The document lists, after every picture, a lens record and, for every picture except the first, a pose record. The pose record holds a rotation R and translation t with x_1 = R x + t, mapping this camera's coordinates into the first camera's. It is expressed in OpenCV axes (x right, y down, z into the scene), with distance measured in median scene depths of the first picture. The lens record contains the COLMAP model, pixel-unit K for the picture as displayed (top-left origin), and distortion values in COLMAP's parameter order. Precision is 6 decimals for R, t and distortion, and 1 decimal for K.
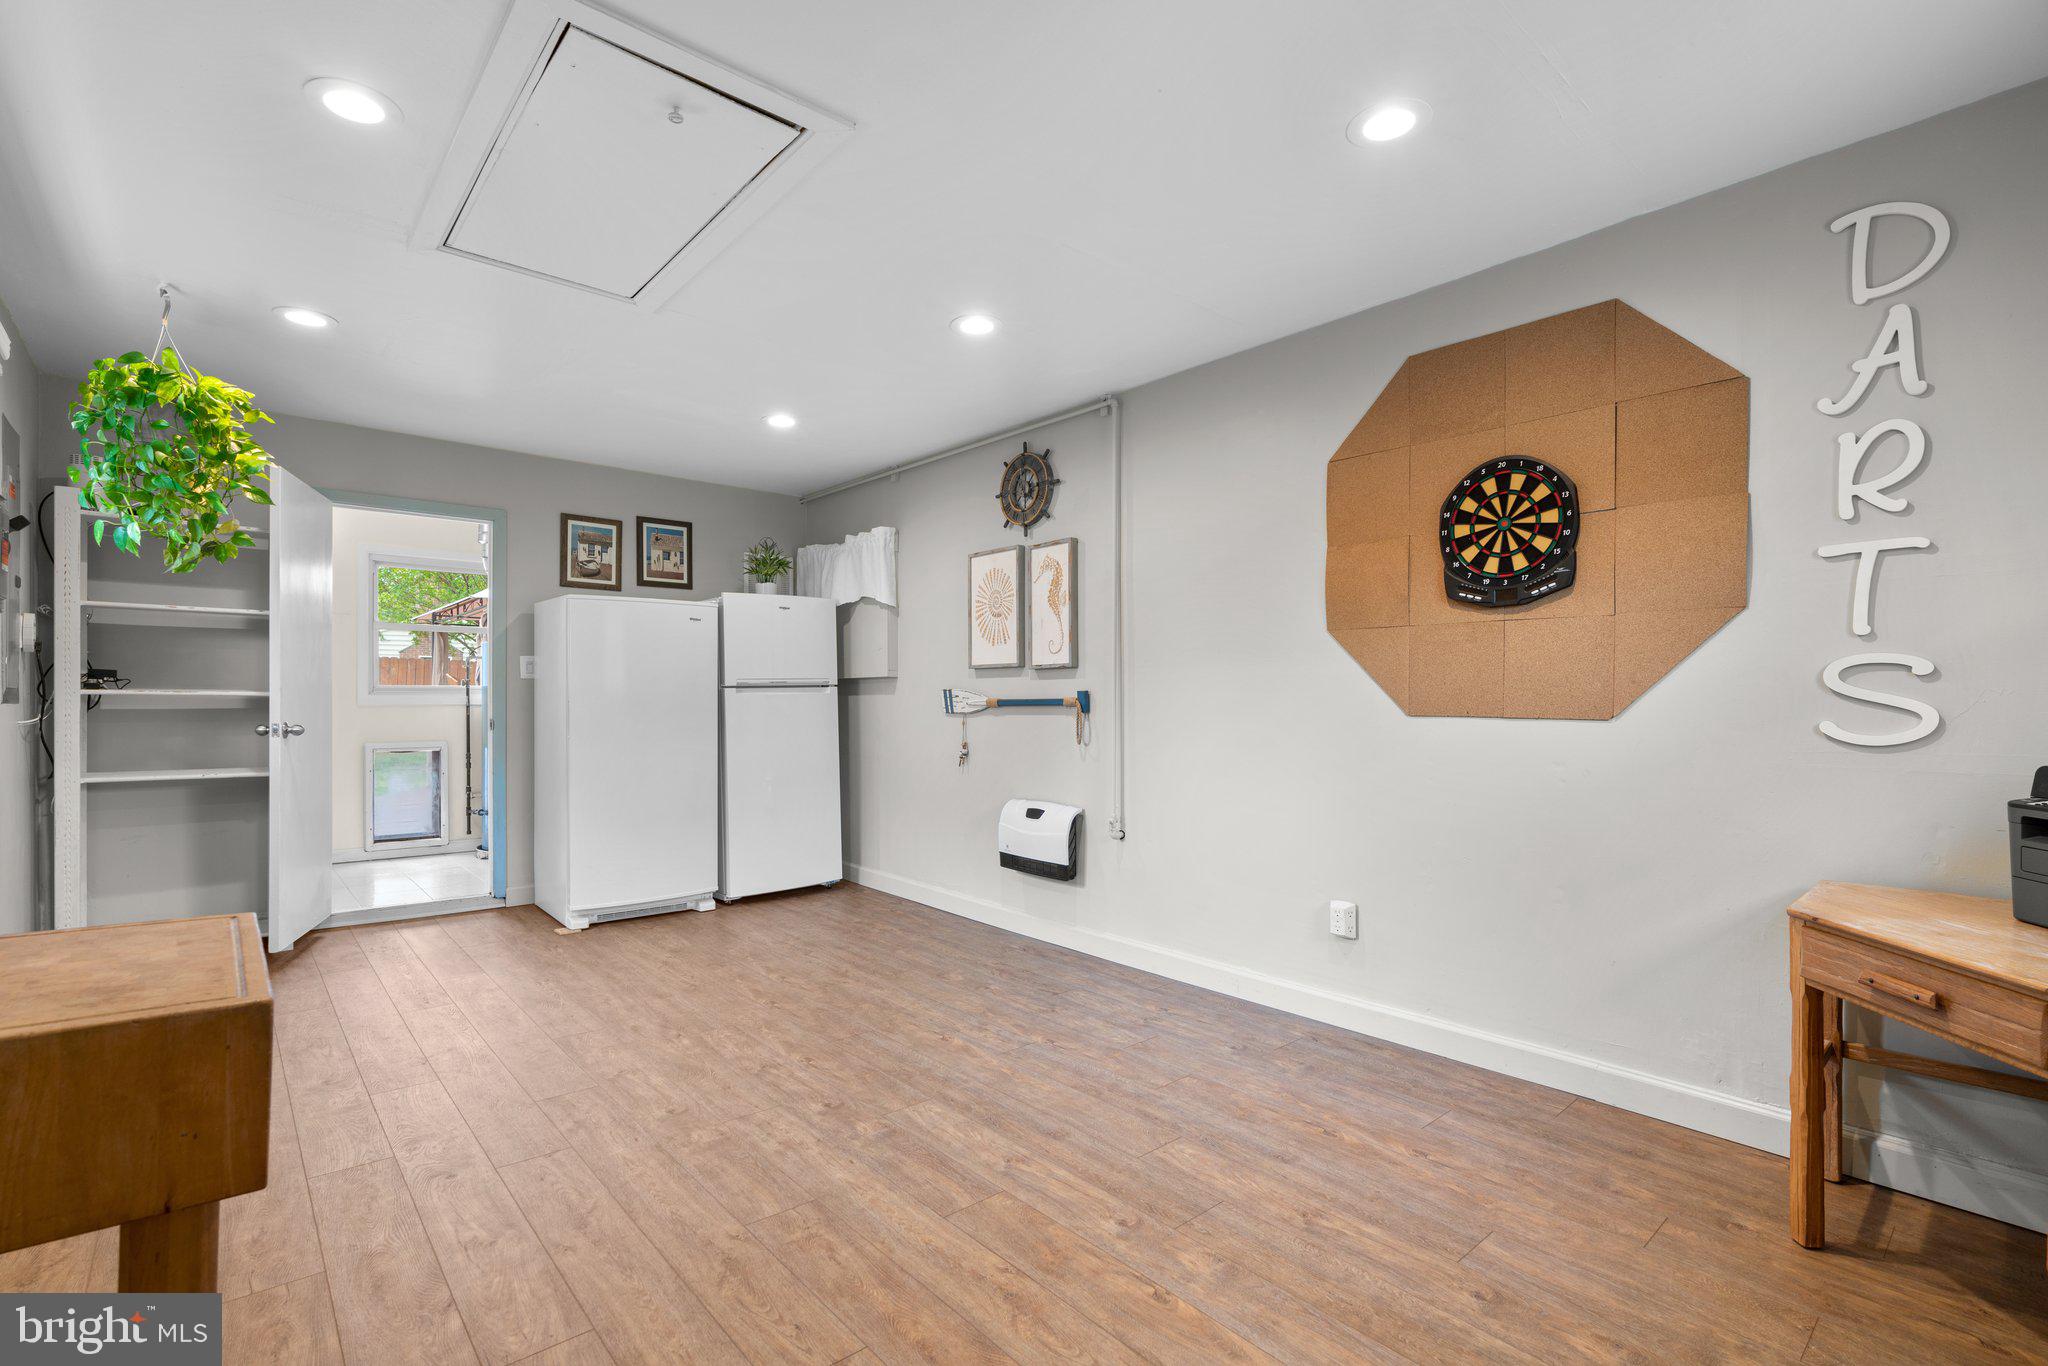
lens RADIAL K [[919.4, 0, 983.5], [0, 919.4, 708.1], [0, 0, 1]] dist [-0.014395, 0.005429]
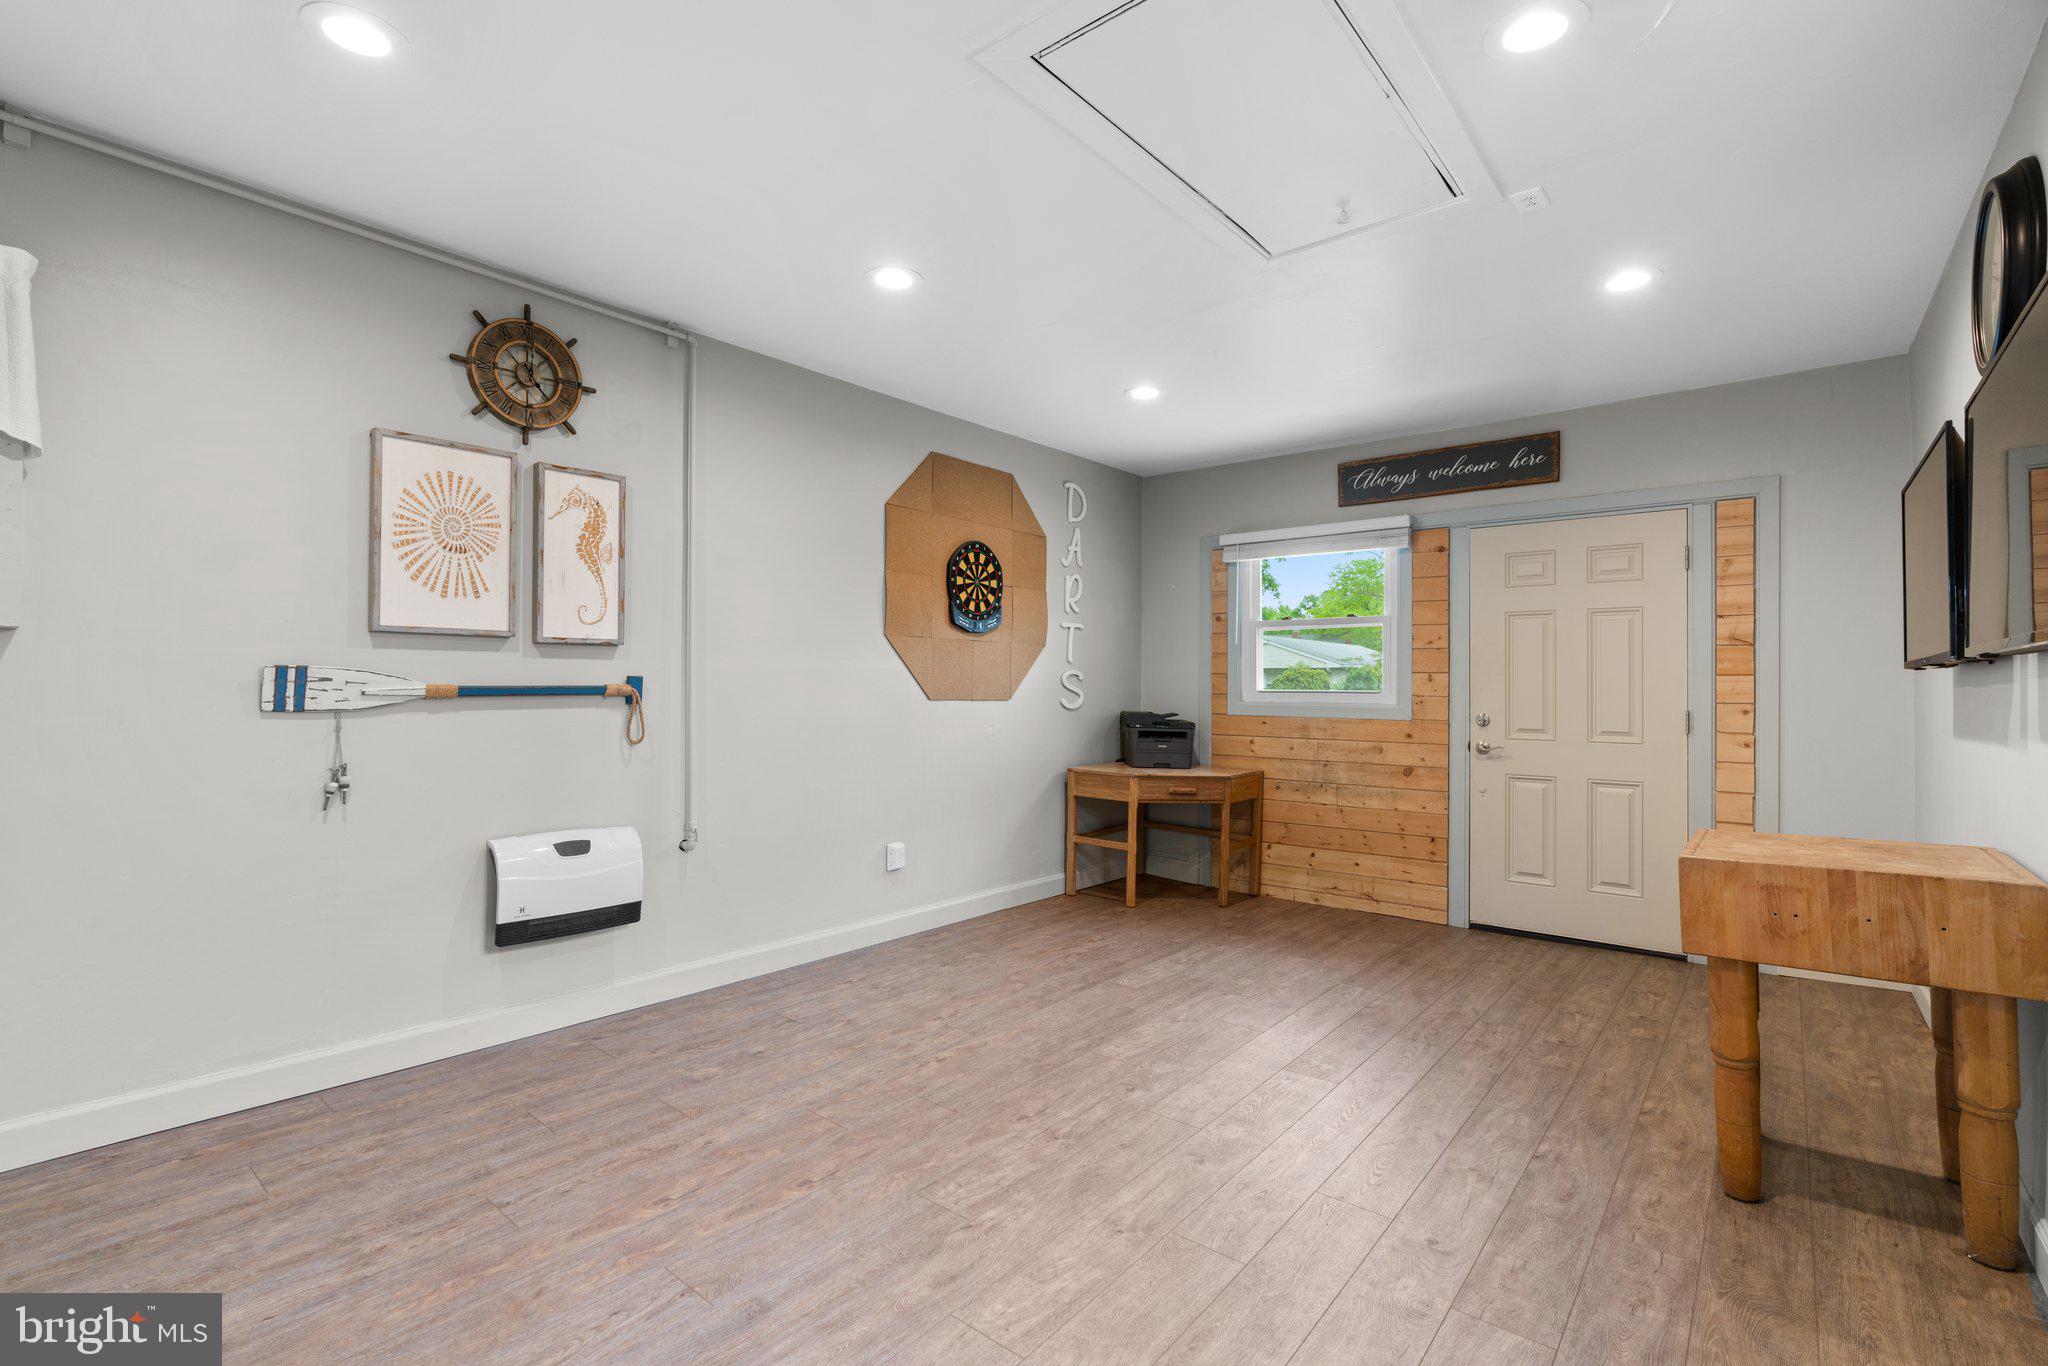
lens RADIAL K [[919.4, 0, 1031.4], [0, 919.4, 676.3], [0, 0, 1]] dist [-0.014395, 0.005429]
pose [[-0.174321, 0.005409, 0.984674, -1.040657], [-0.003213, 0.999976, -0.006062, -0.021549], [-0.984684, -0.004220, -0.174300, 1.152029]]
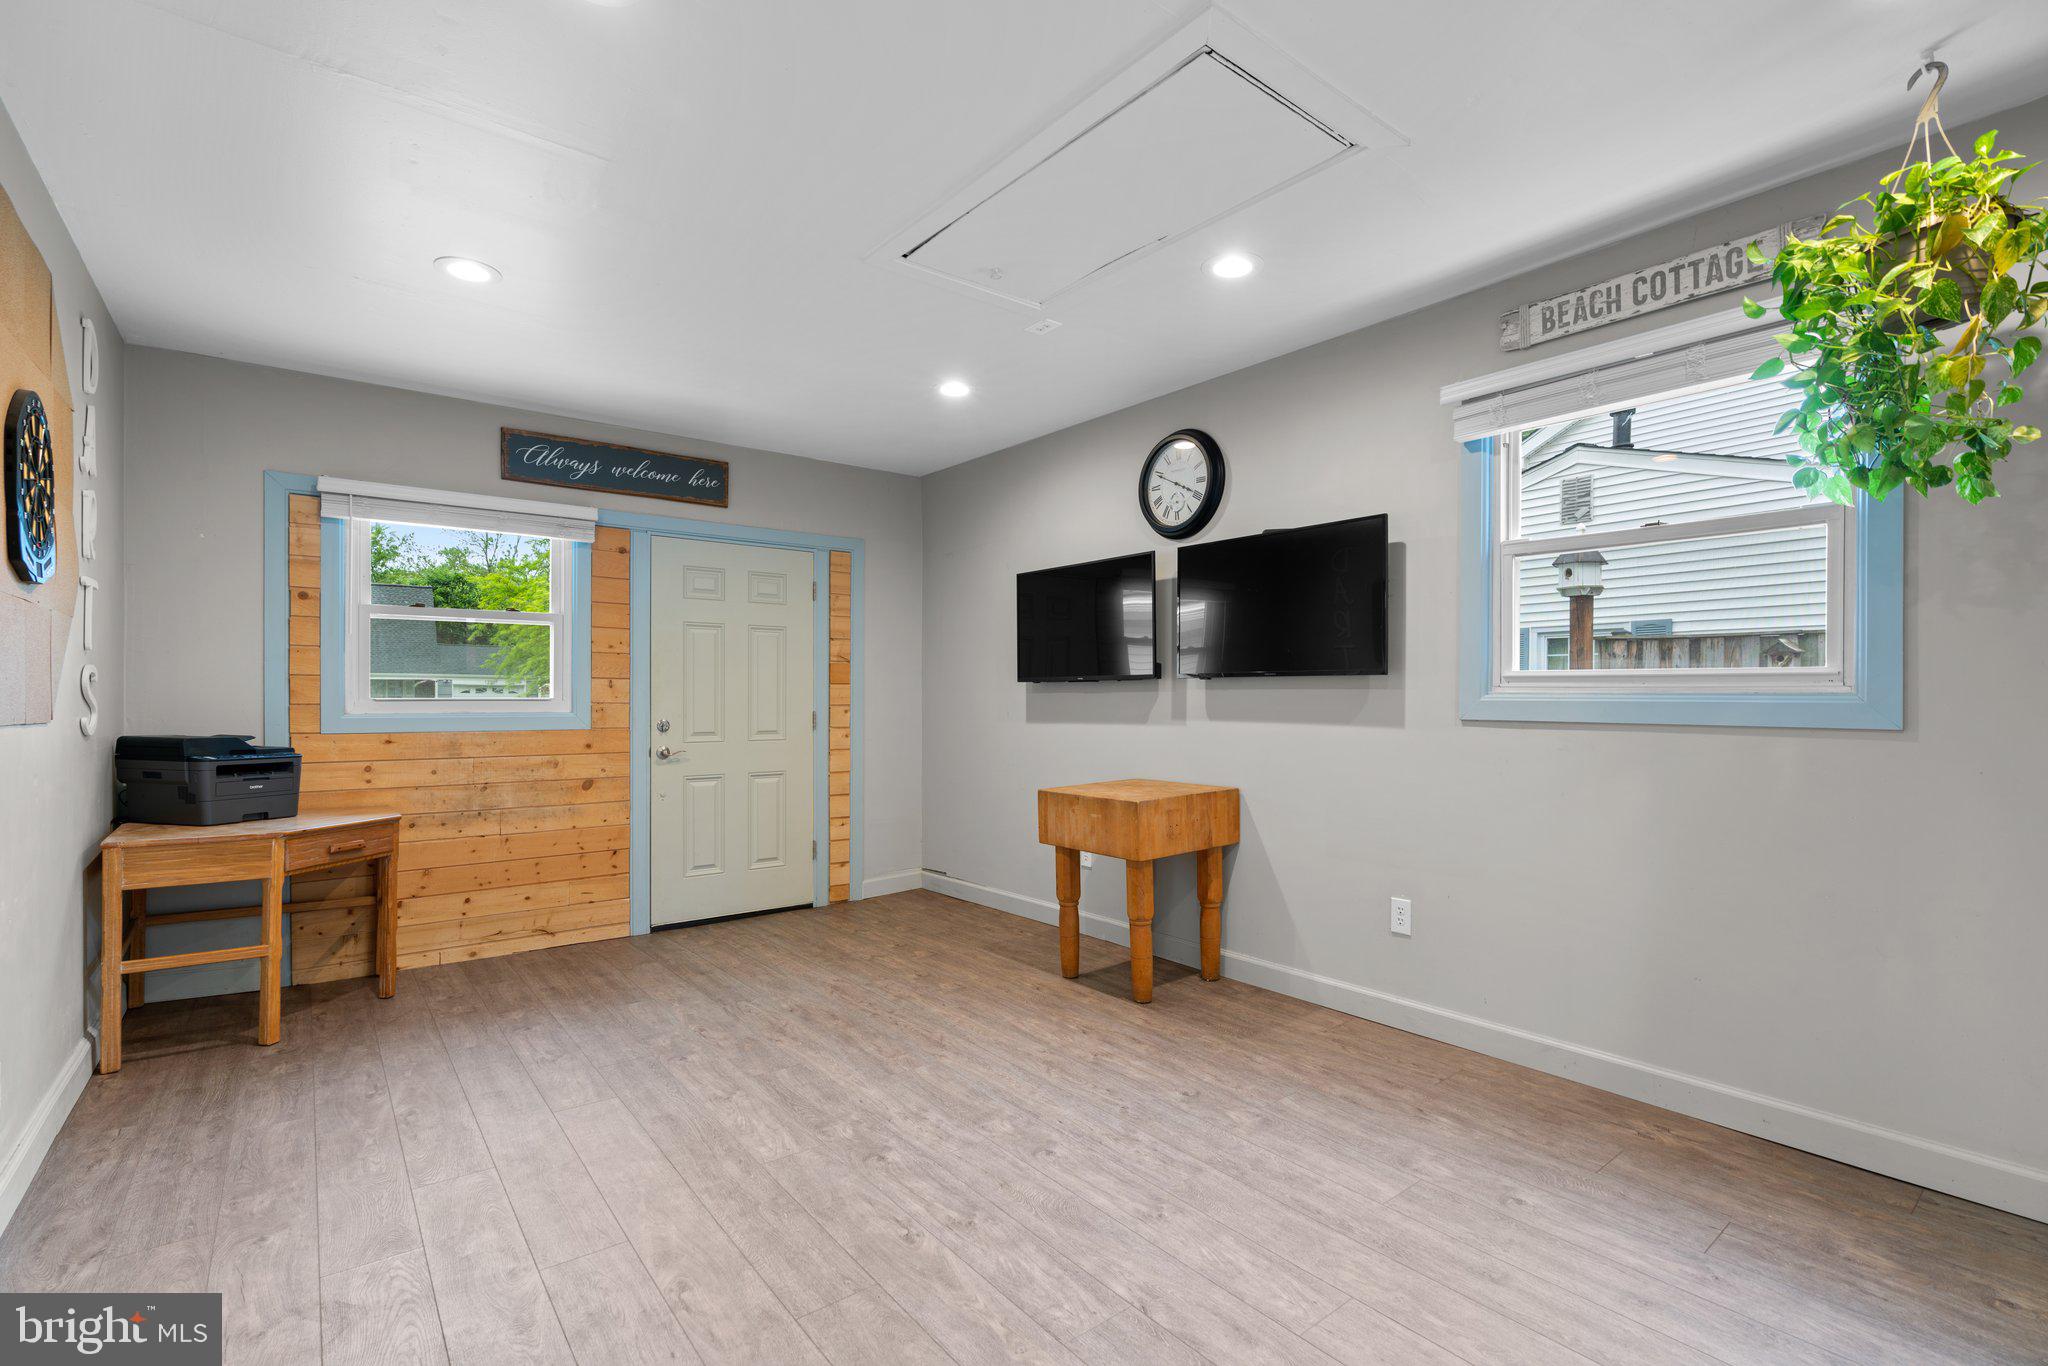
lens RADIAL K [[919.4, 0, 983.6], [0, 919.4, 700.6], [0, 0, 1]] dist [-0.014395, 0.005429]
pose [[-0.998246, -0.006349, 0.058863, -0.285590], [-0.005798, 0.999938, 0.009513, -0.021009], [-0.058920, 0.009155, -0.998221, 1.682312]]
